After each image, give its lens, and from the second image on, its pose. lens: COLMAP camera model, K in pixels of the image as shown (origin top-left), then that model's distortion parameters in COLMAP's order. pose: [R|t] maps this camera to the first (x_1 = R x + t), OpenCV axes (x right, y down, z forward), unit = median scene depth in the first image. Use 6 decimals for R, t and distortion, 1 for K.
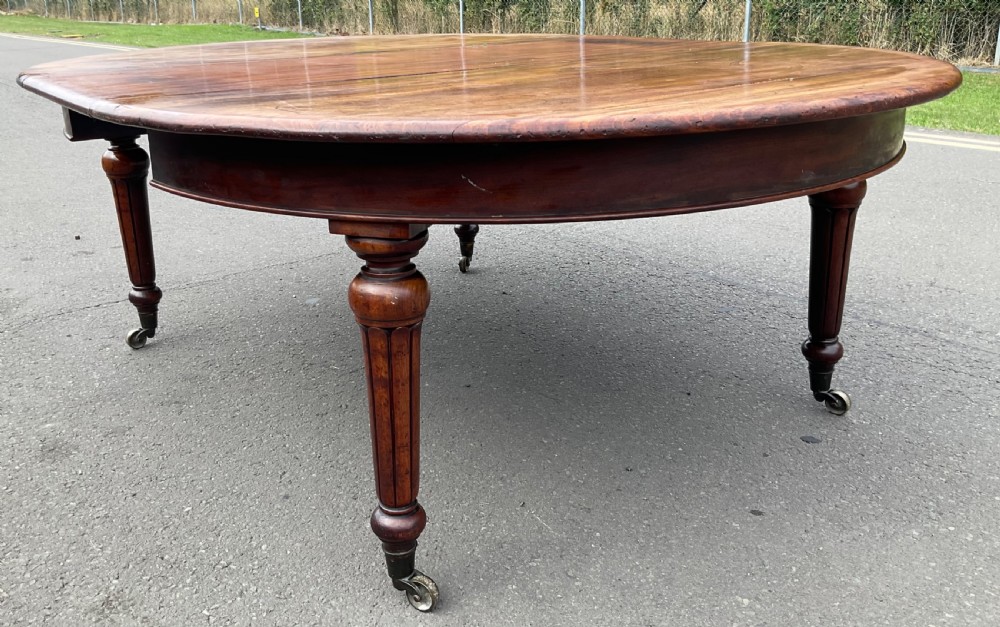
lens RADIAL K [[875.3, 0, 482.1], [0, 875.3, 294.6], [0, 0, 1]] dist [0.042595, -0.049548]
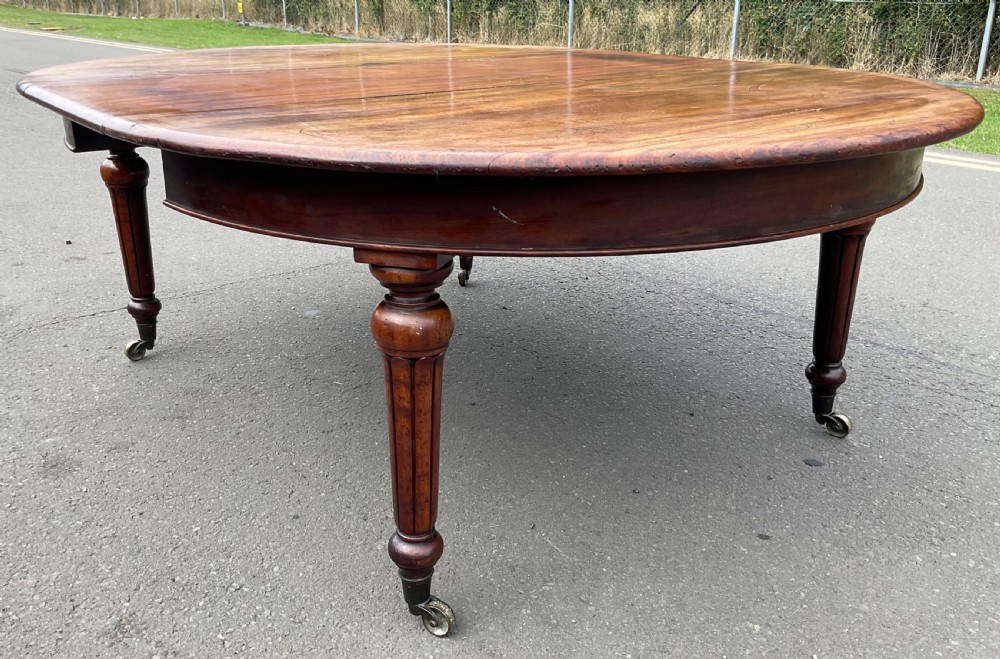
lens RADIAL K [[866.2, 0, 490.6], [0, 866.2, 333.3], [0, 0, 1]] dist [0.037215, -0.038845]
pose [[0.999428, 0.013192, 0.031147, -0.039080], [-0.014486, 0.999026, 0.041678, -0.025130], [-0.030567, -0.042105, 0.998645, 0.018044]]
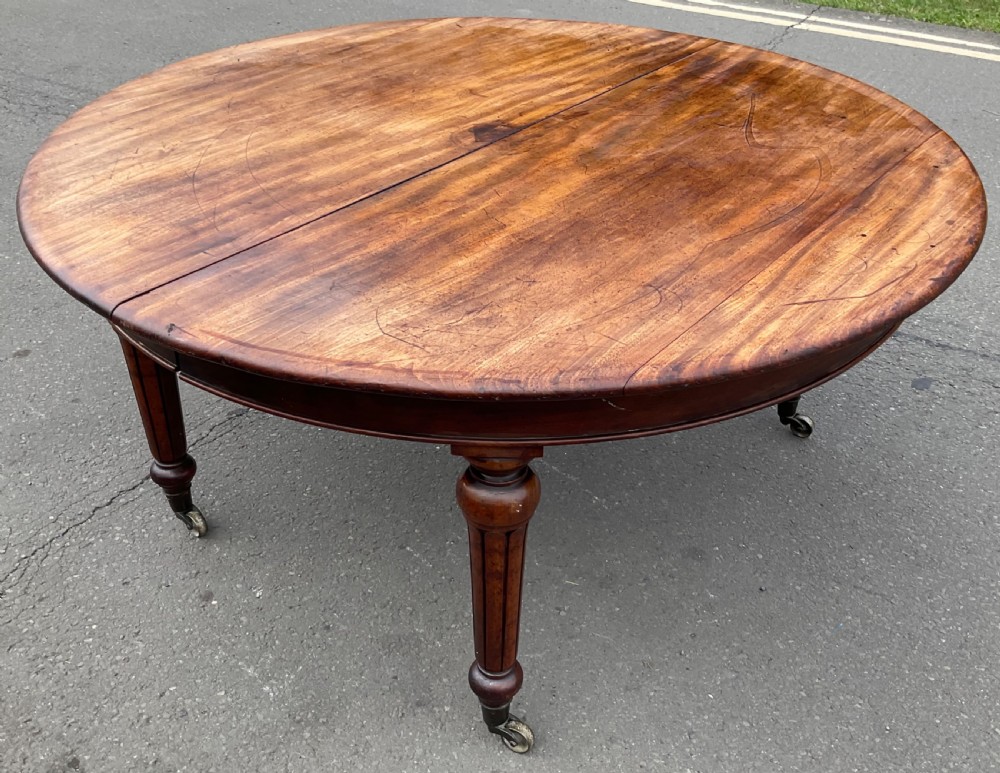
lens RADIAL K [[990.1, 0, 524.9], [0, 990.1, 390.4], [0, 0, 1]] dist [0.067481, 0.000000]
pose [[0.954242, -0.134708, 0.266975, -0.287803], [0.064525, 0.964511, 0.256036, -0.312364], [-0.291990, -0.227094, 0.929069, -0.000861]]
